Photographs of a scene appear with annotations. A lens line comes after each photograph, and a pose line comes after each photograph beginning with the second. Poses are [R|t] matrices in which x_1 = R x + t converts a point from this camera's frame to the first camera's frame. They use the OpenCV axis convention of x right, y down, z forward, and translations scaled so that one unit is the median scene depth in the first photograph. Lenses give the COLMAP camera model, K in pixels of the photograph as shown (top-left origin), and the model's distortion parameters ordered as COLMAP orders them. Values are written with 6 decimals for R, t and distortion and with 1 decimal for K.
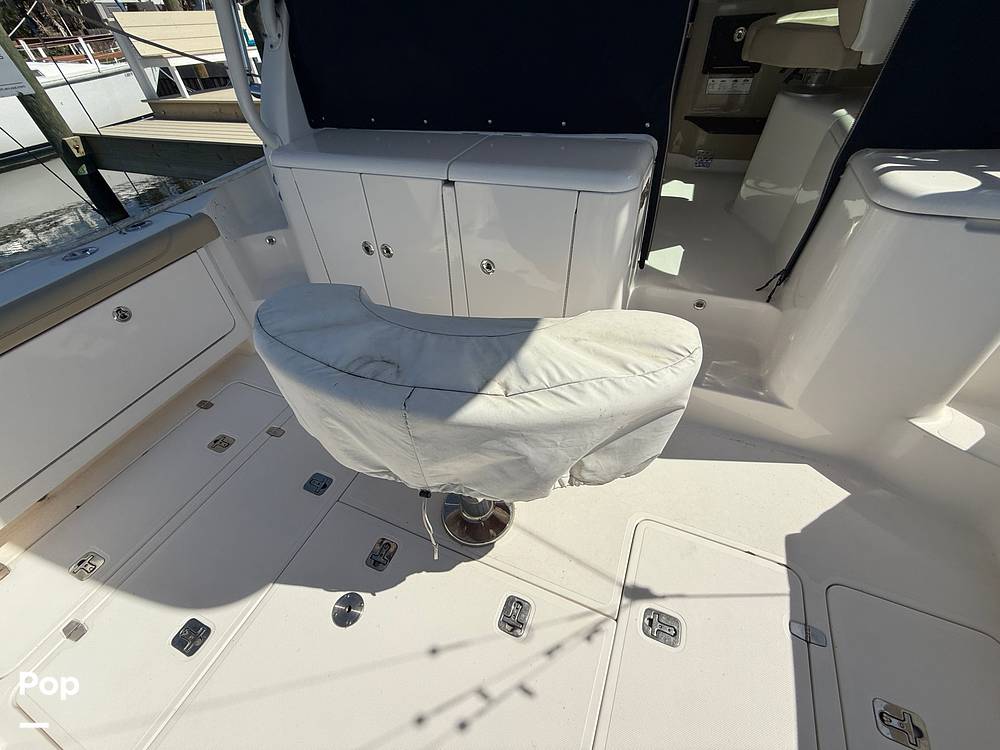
lens RADIAL K [[403.3, 0, 496.5], [0, 403.3, 375.1], [0, 0, 1]] dist [0.007666, -0.000166]
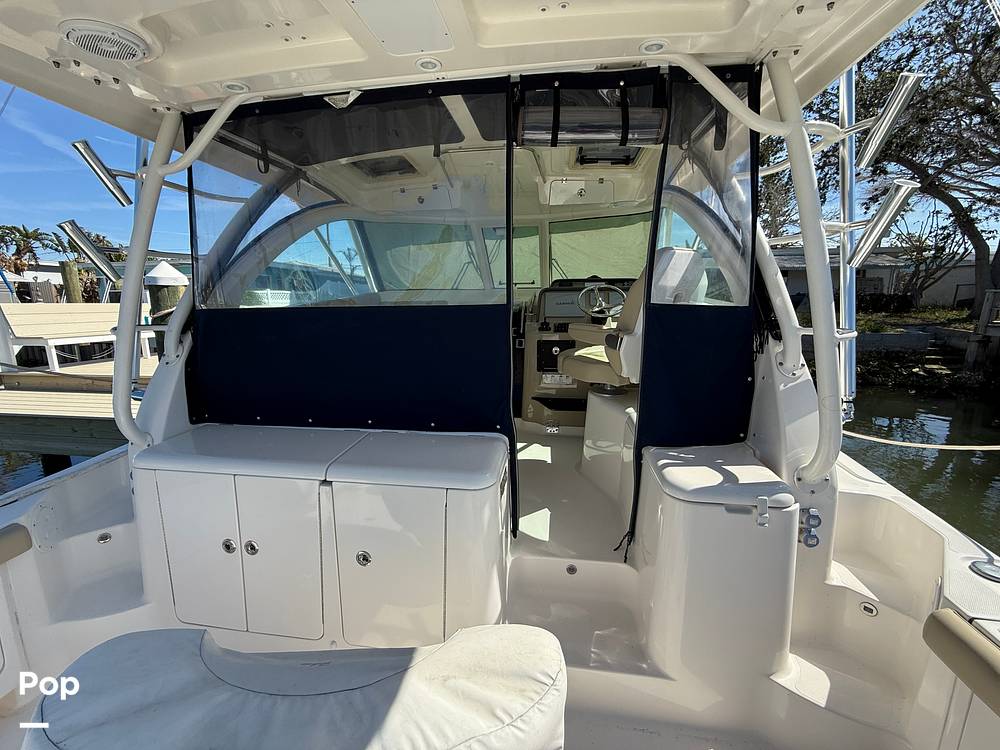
lens RADIAL K [[403.3, 0, 496.5], [0, 403.3, 375.1], [0, 0, 1]] dist [0.007666, -0.000166]
pose [[0.964953, 0.002015, 0.262416, 0.030817], [0.135179, 0.853276, -0.503634, -0.106655], [-0.224928, 0.521456, 0.823099, -0.114031]]
